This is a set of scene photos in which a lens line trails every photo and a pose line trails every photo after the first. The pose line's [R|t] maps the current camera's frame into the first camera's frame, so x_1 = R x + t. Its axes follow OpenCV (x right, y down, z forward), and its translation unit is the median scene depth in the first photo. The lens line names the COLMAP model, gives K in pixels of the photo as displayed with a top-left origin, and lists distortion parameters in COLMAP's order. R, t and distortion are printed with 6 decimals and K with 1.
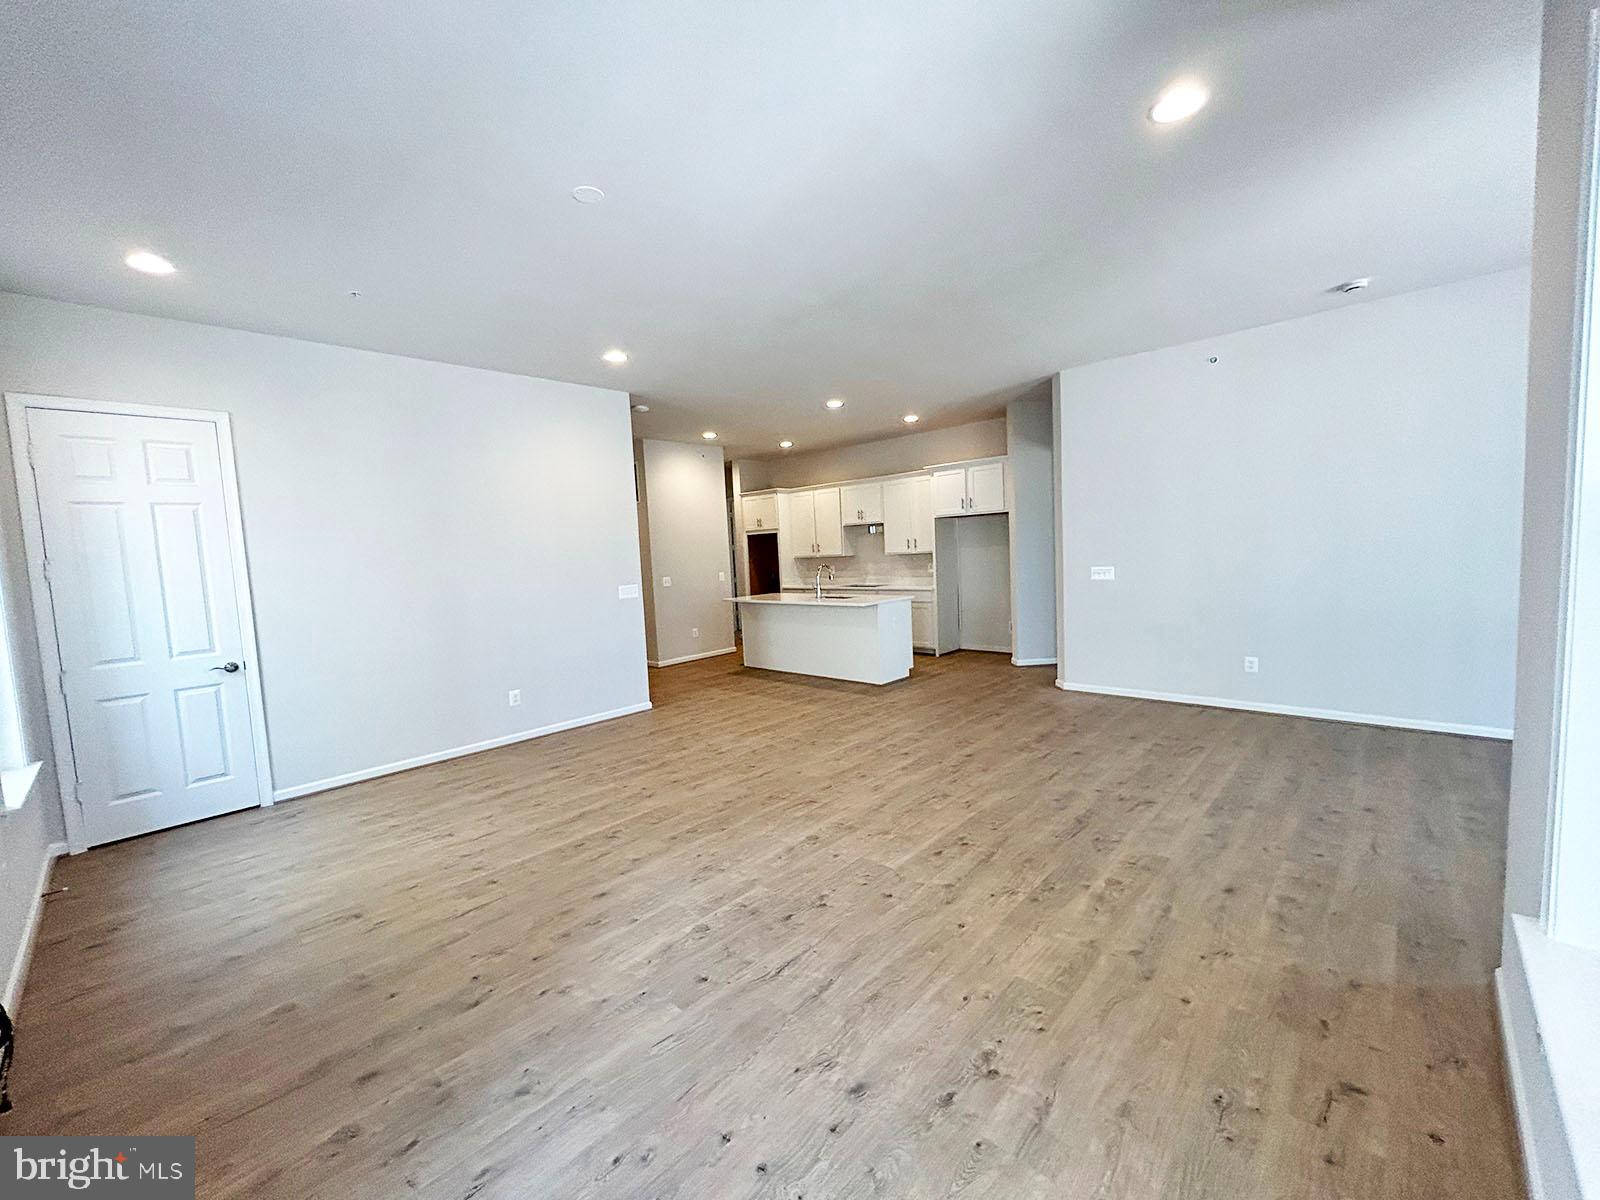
lens RADIAL K [[645.2, 0, 798.8], [0, 645.2, 594.2], [0, 0, 1]] dist [-0.003089, 0.000117]
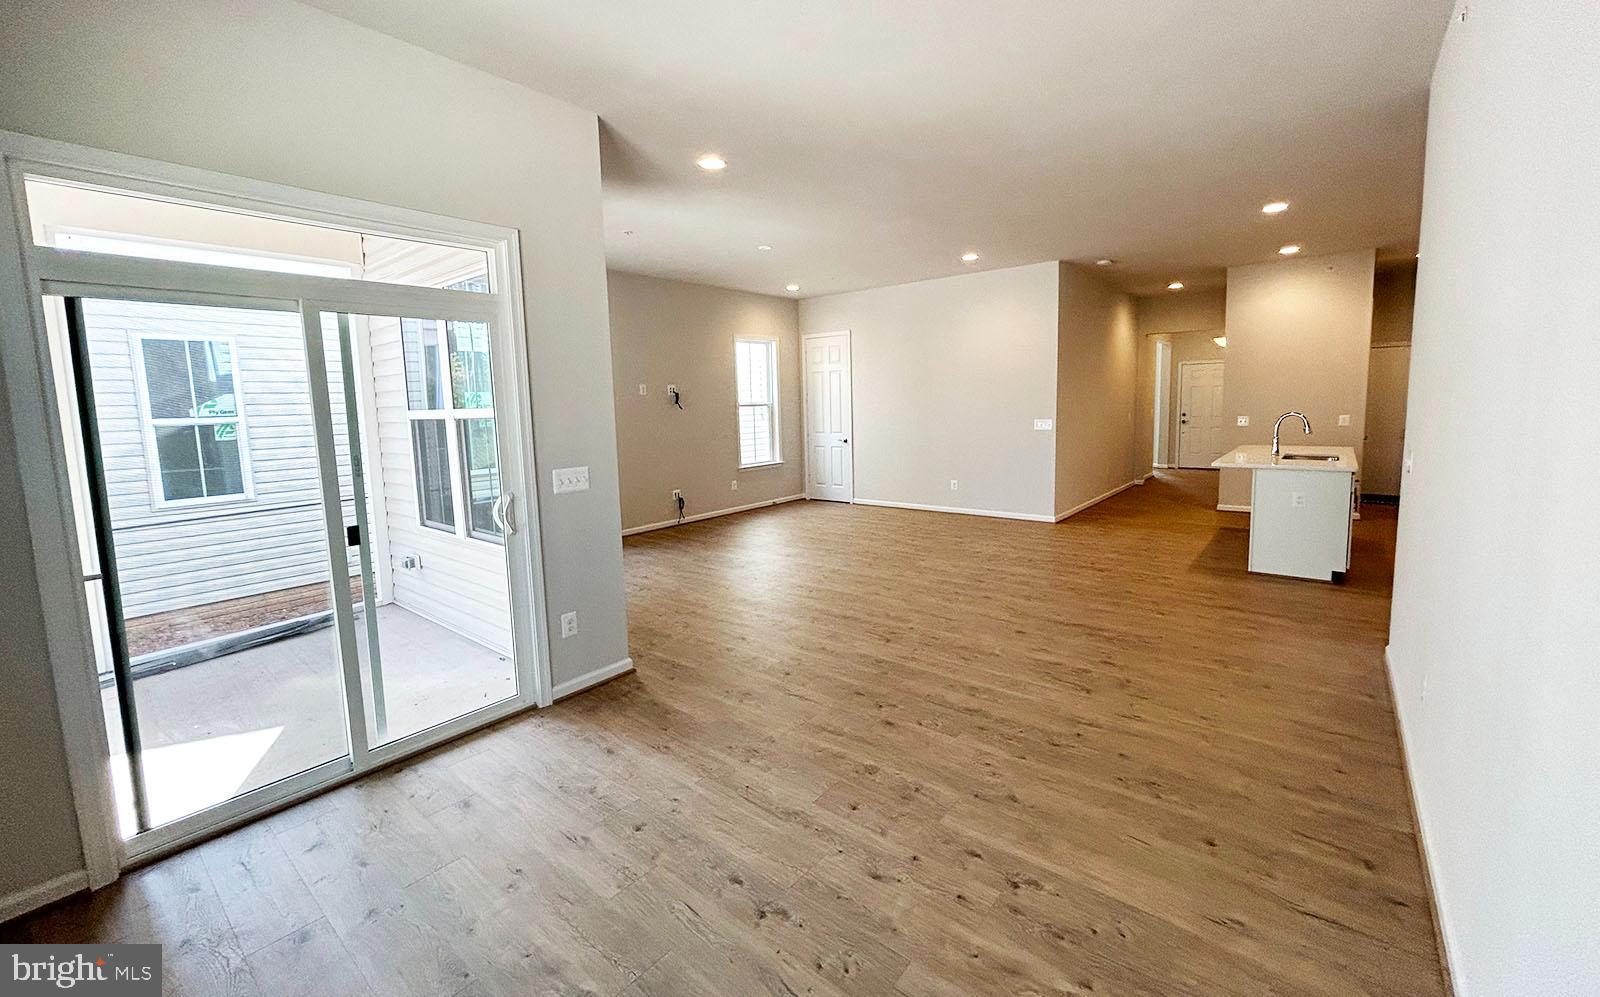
lens RADIAL K [[642.9, 0, 808.9], [0, 642.9, 478.2], [0, 0, 1]] dist [-0.003451, 0.001698]
pose [[0.082321, 0.164581, -0.982922, 0.719539], [-0.048747, 0.985754, 0.160972, -0.061631], [0.995413, 0.034663, 0.089171, 0.334911]]
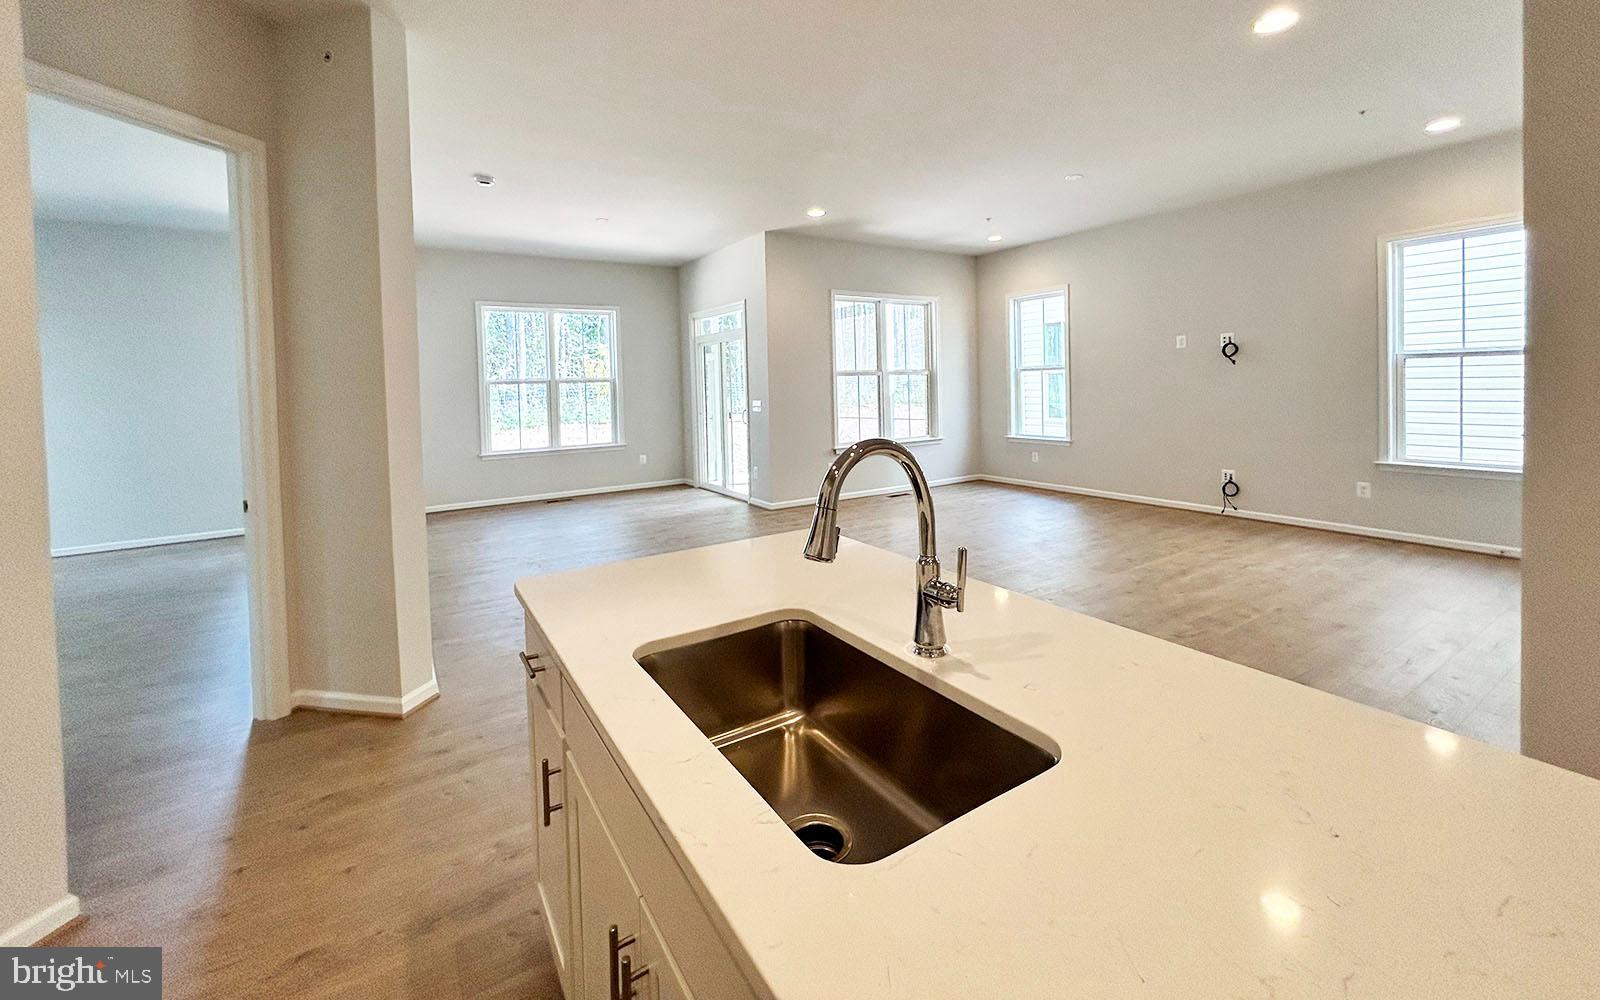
lens RADIAL K [[642.9, 0, 802.2], [0, 642.9, 403.9], [0, 0, 1]] dist [-0.003451, 0.001698]
pose [[-0.968745, 0.064443, 0.239540, 0.017979], [0.088524, 0.991894, 0.091160, -0.064481], [-0.231724, 0.109516, -0.966597, 1.075120]]
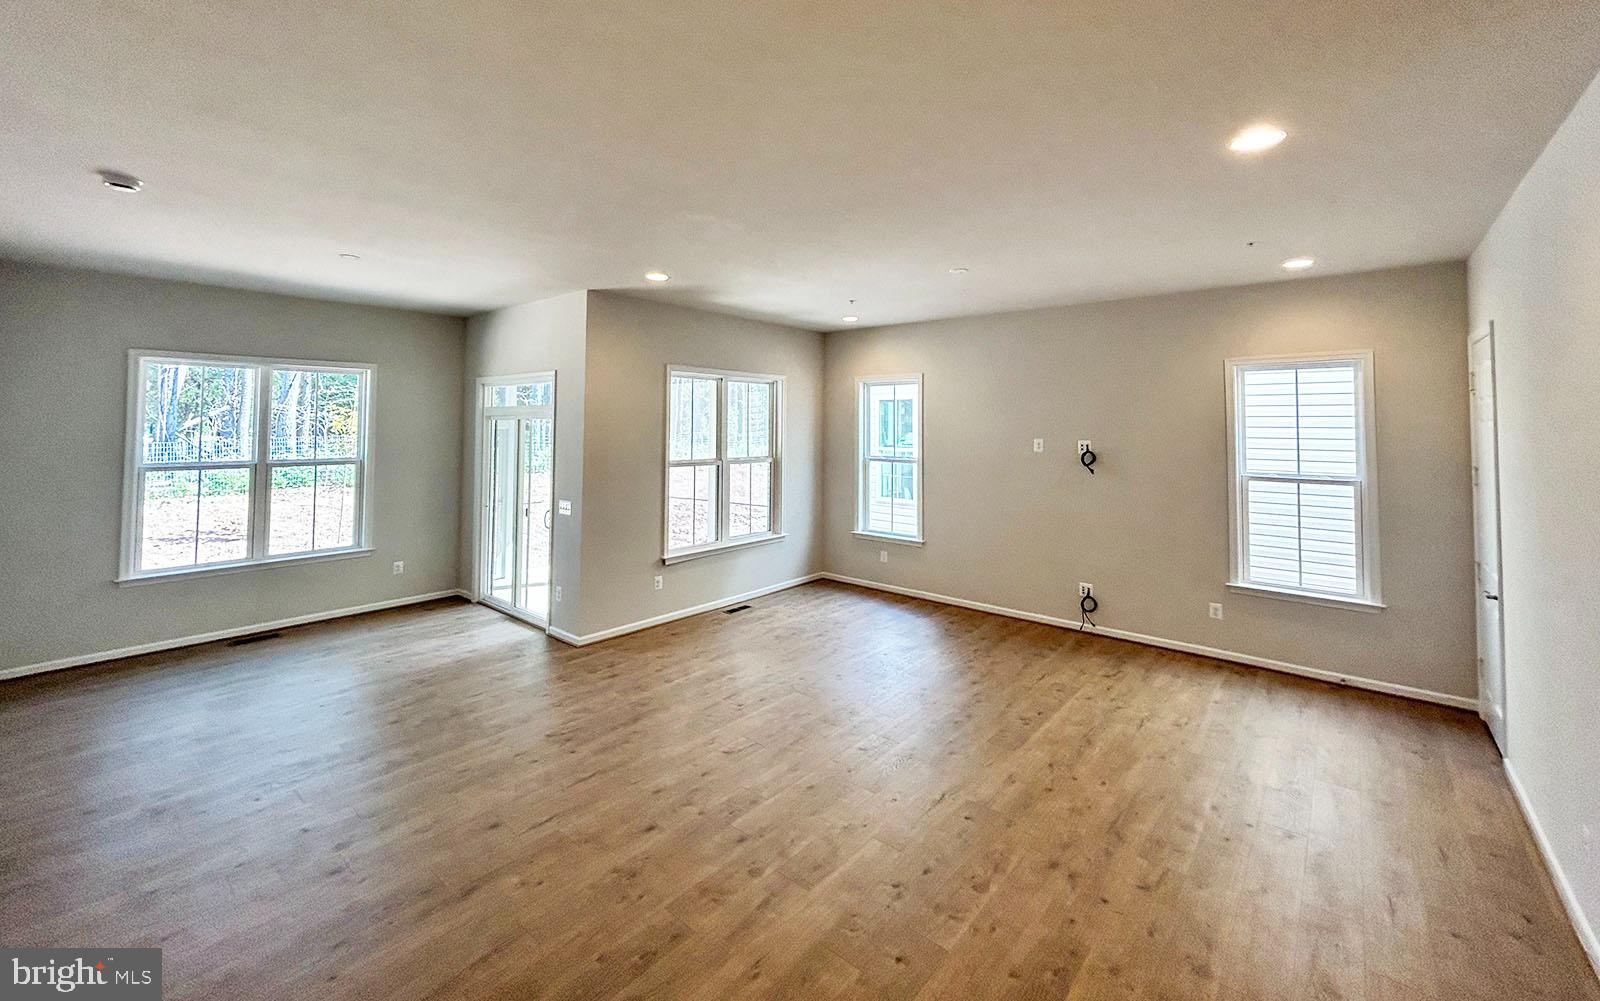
lens RADIAL K [[642.9, 0, 800.4], [0, 642.9, 403.5], [0, 0, 1]] dist [-0.003451, 0.001698]
pose [[-0.997796, 0.037630, -0.054659, 0.072711], [0.035500, 0.998592, 0.039429, -0.118065], [0.056066, 0.037402, -0.997726, 0.931773]]
